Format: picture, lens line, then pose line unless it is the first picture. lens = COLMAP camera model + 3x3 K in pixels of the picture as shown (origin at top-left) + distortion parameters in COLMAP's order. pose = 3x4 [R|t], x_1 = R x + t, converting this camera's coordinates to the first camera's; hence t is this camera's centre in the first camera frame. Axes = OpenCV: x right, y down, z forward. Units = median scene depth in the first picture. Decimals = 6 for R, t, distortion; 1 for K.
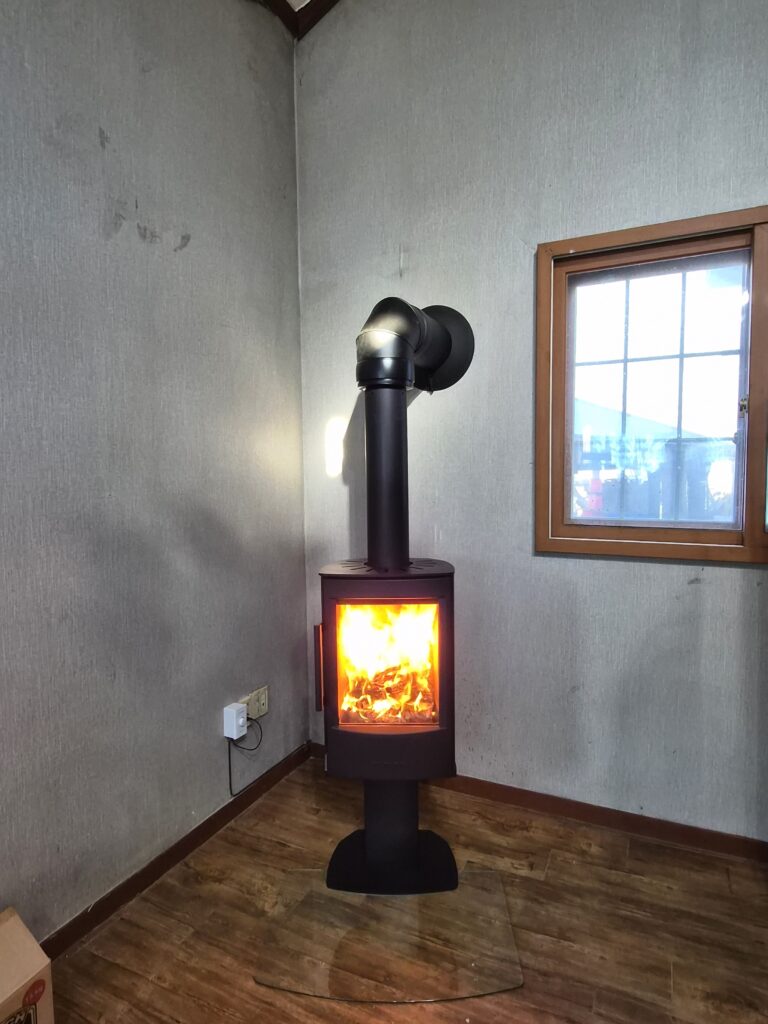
lens RADIAL K [[605.0, 0, 383.5], [0, 605.0, 507.0], [0, 0, 1]] dist [-0.010601, 0.001223]
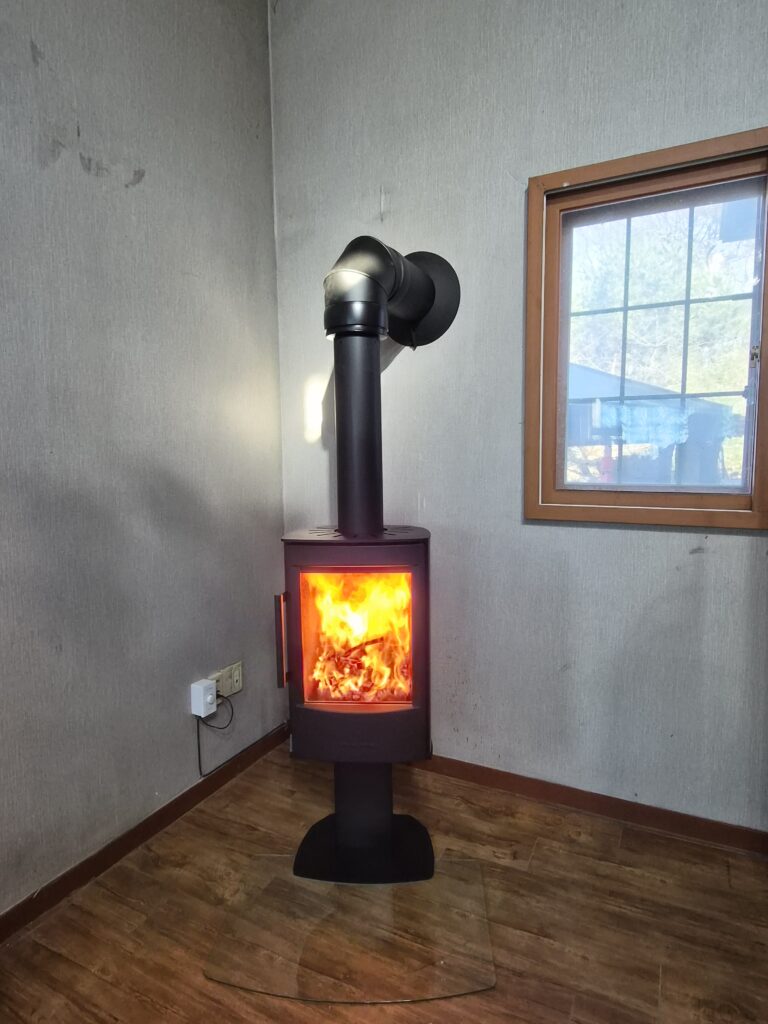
lens RADIAL K [[605.0, 0, 384.7], [0, 605.0, 509.6], [0, 0, 1]] dist [-0.010601, 0.001223]
pose [[0.999725, 0.001682, -0.023389, 0.066647], [-0.000929, 0.999482, 0.032156, 0.033348], [0.023431, -0.032125, 0.999209, 0.083594]]
